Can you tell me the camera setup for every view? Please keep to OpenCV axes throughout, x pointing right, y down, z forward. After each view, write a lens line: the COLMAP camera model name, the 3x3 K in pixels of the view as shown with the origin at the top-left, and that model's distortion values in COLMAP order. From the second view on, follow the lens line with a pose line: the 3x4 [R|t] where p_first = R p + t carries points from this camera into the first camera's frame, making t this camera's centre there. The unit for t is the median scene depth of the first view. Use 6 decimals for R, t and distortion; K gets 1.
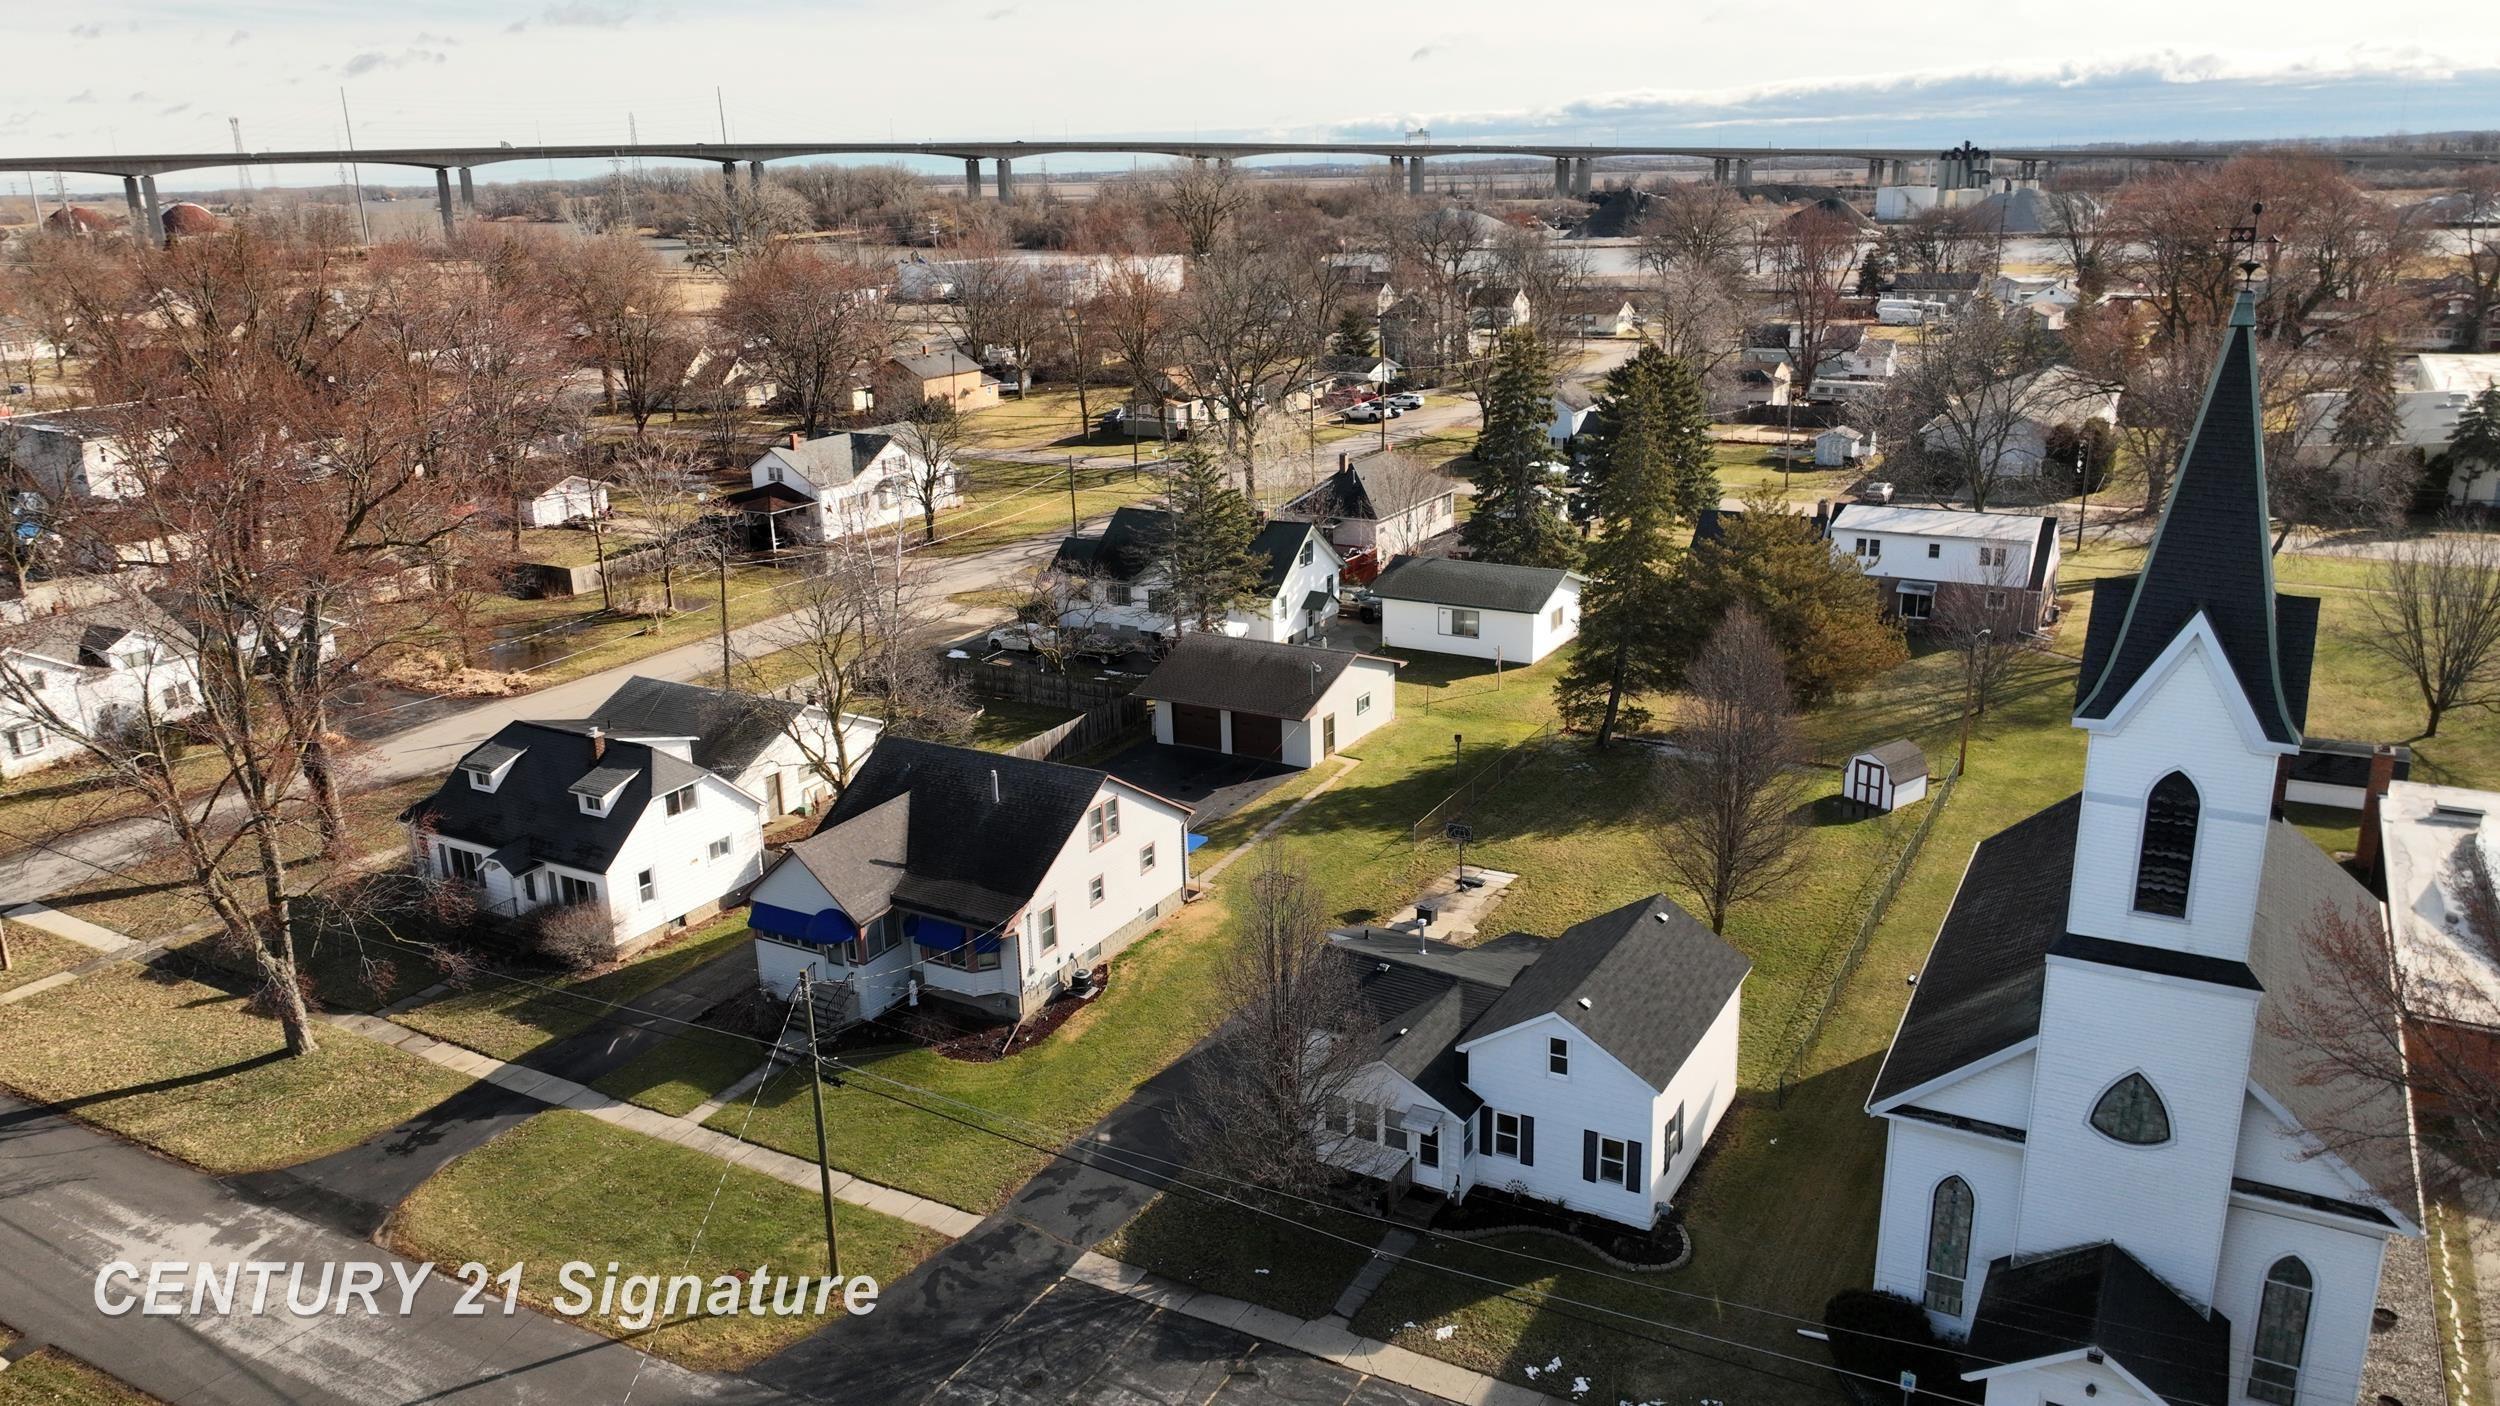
lens RADIAL K [[1780.4, 0, 1256.1], [0, 1780.4, 690.6], [0, 0, 1]] dist [0.014803, 0.000829]
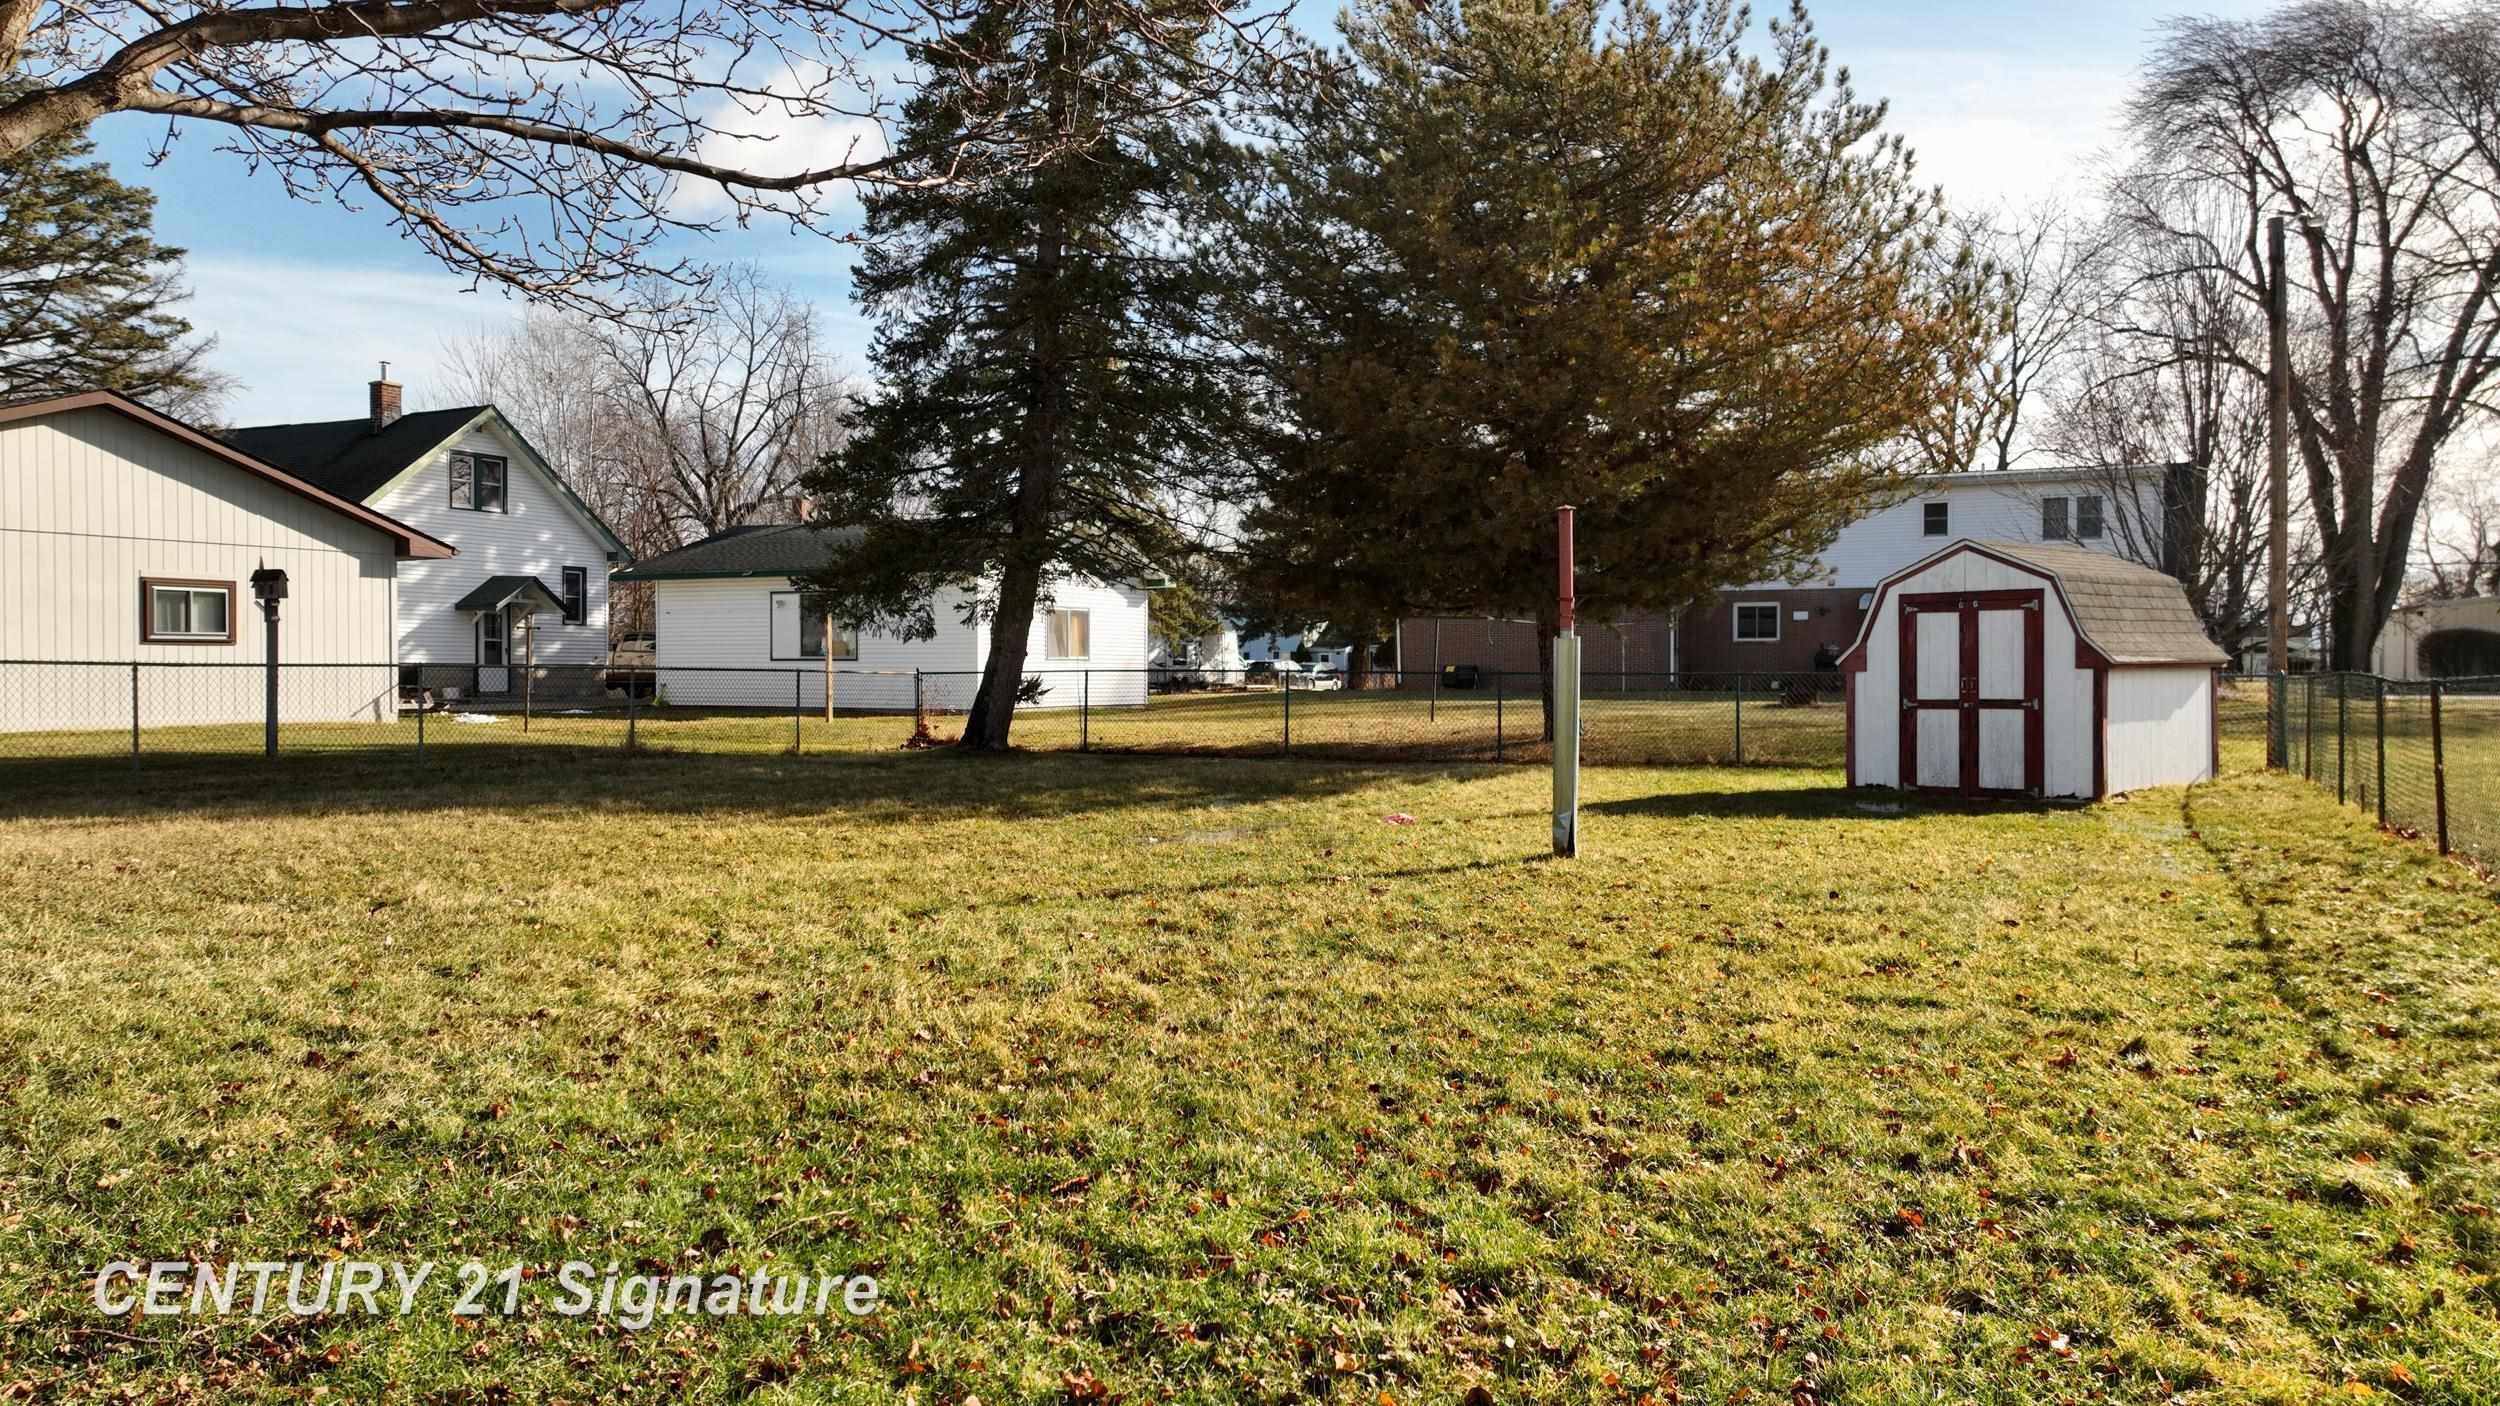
lens RADIAL K [[1780.4, 0, 1256.1], [0, 1780.4, 690.6], [0, 0, 1]] dist [0.014803, 0.000829]
pose [[0.997236, 0.017892, 0.072111, 0.384679], [0.003089, 0.959745, -0.280856, 0.177741], [-0.074233, 0.280302, 0.957037, 1.271860]]
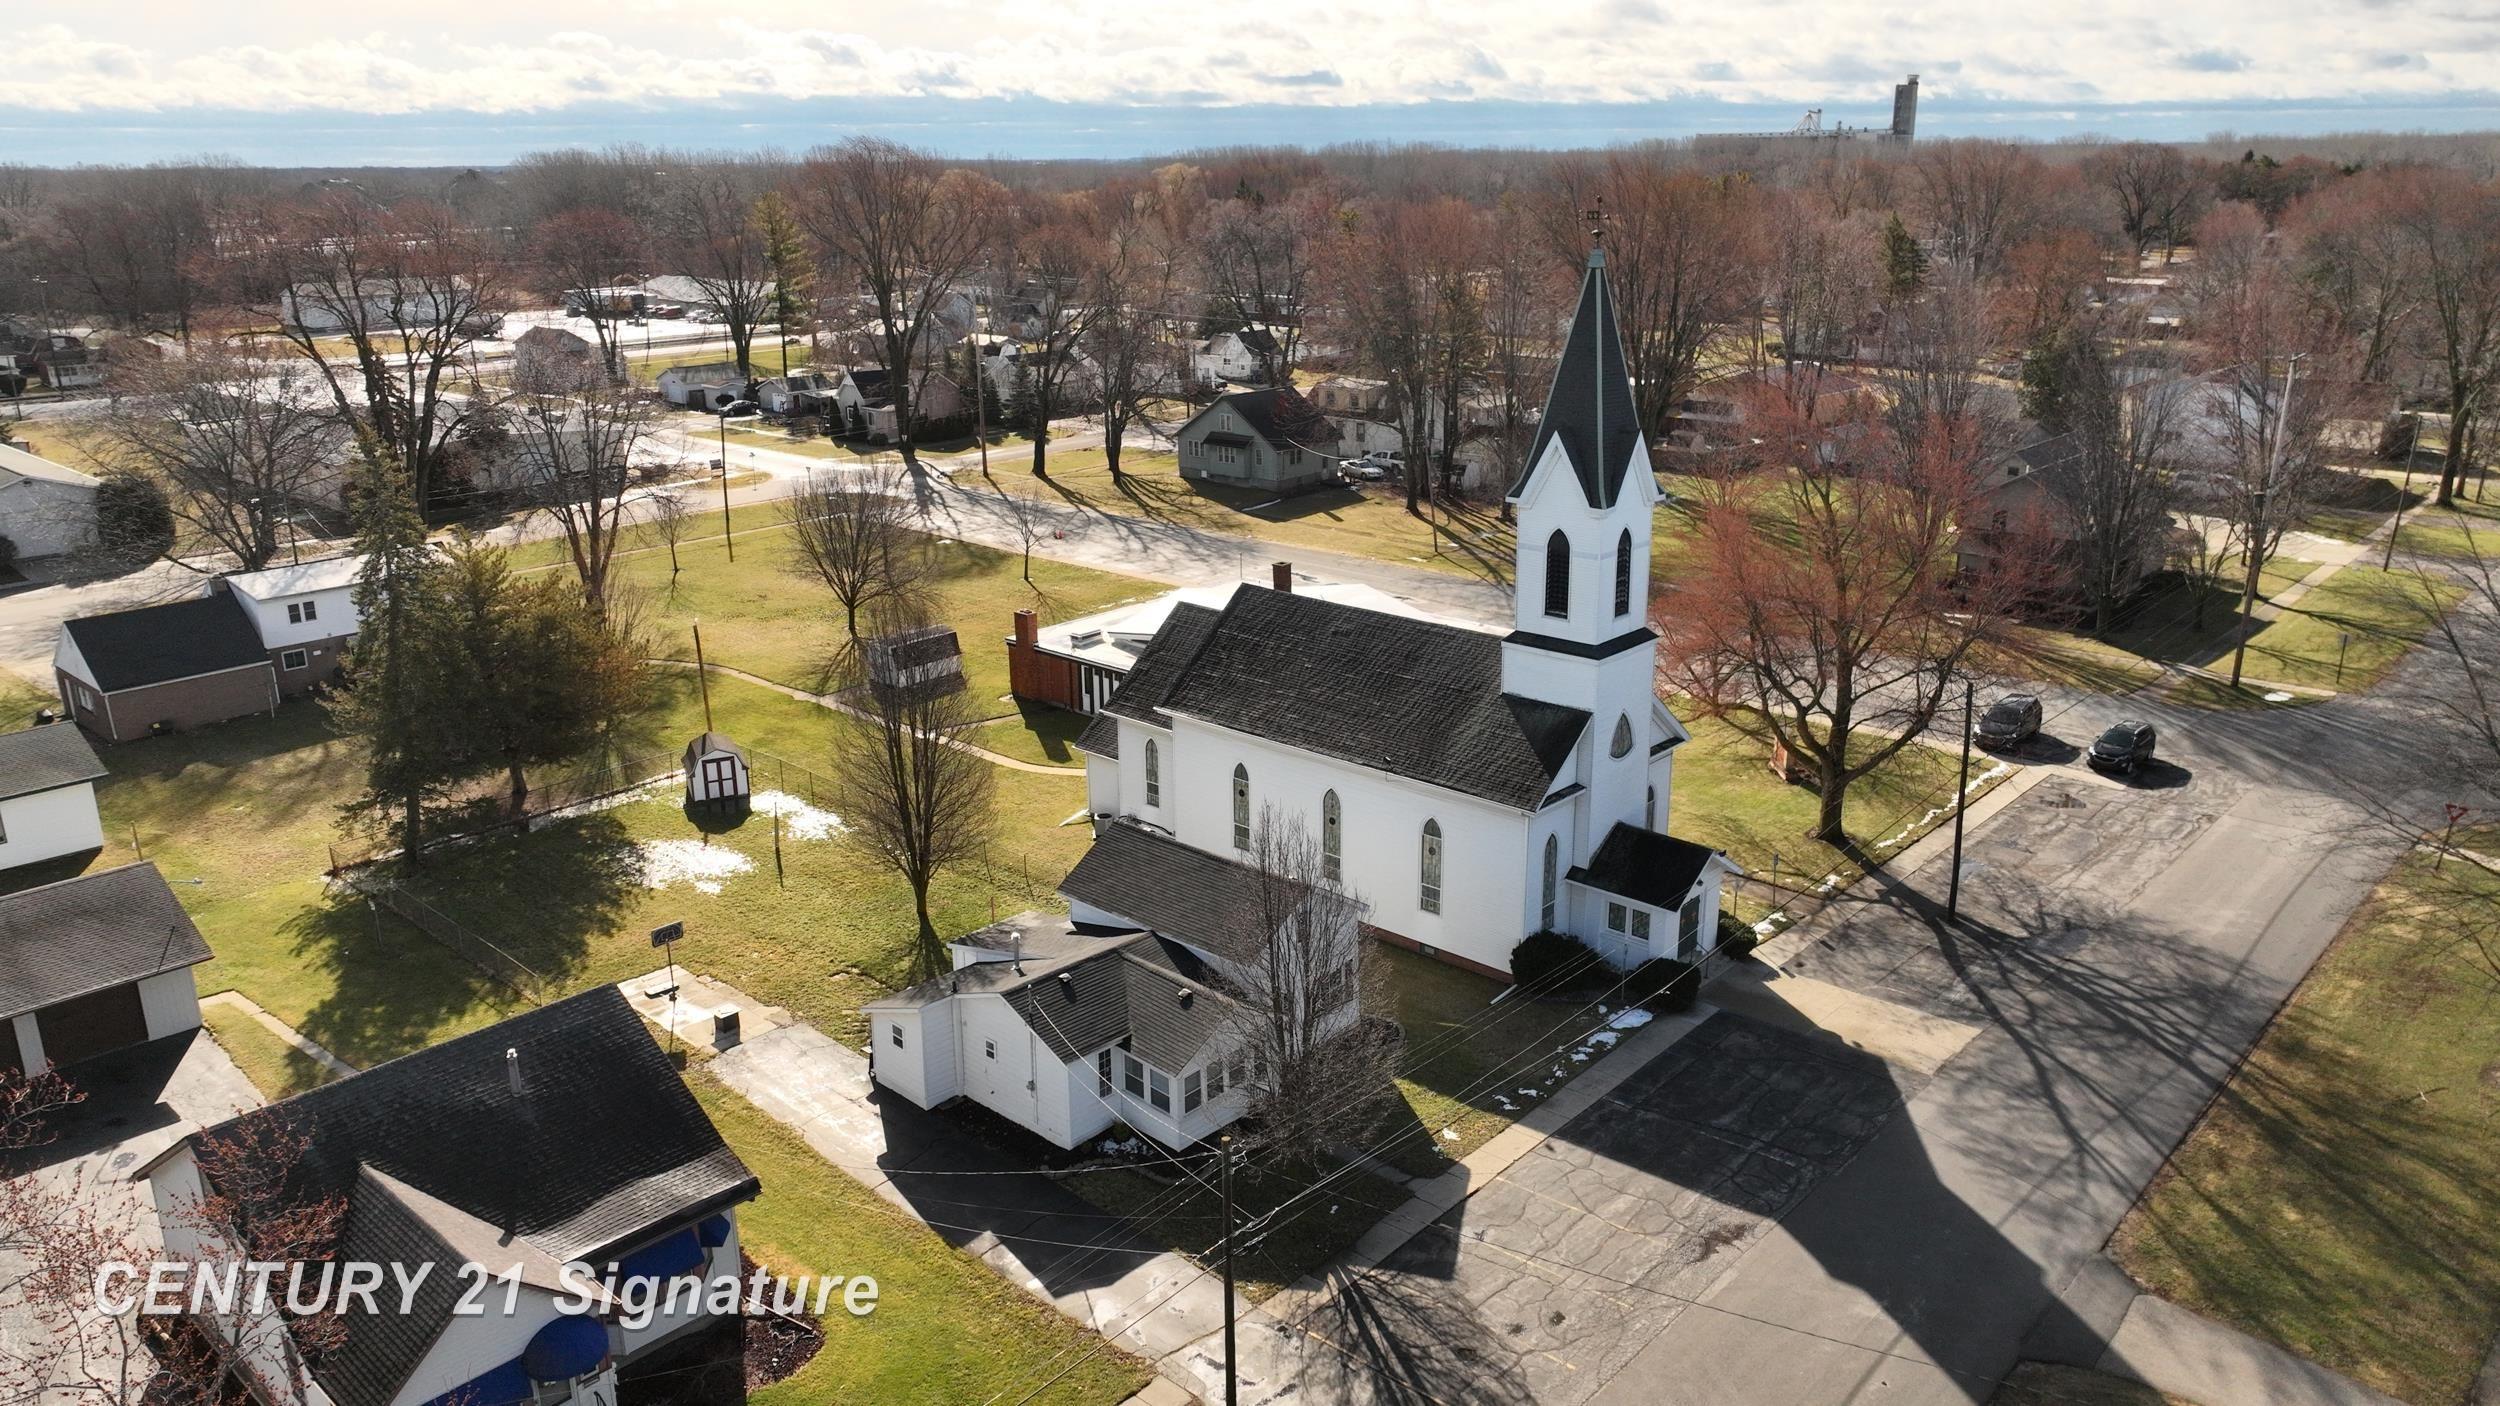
lens RADIAL K [[1780.4, 0, 1256.1], [0, 1780.4, 690.6], [0, 0, 1]] dist [0.014803, 0.000829]
pose [[0.224422, -0.261254, 0.938819, -0.872194], [0.284752, 0.938927, 0.193215, -0.171162], [-0.931961, 0.223969, 0.285109, 0.637345]]
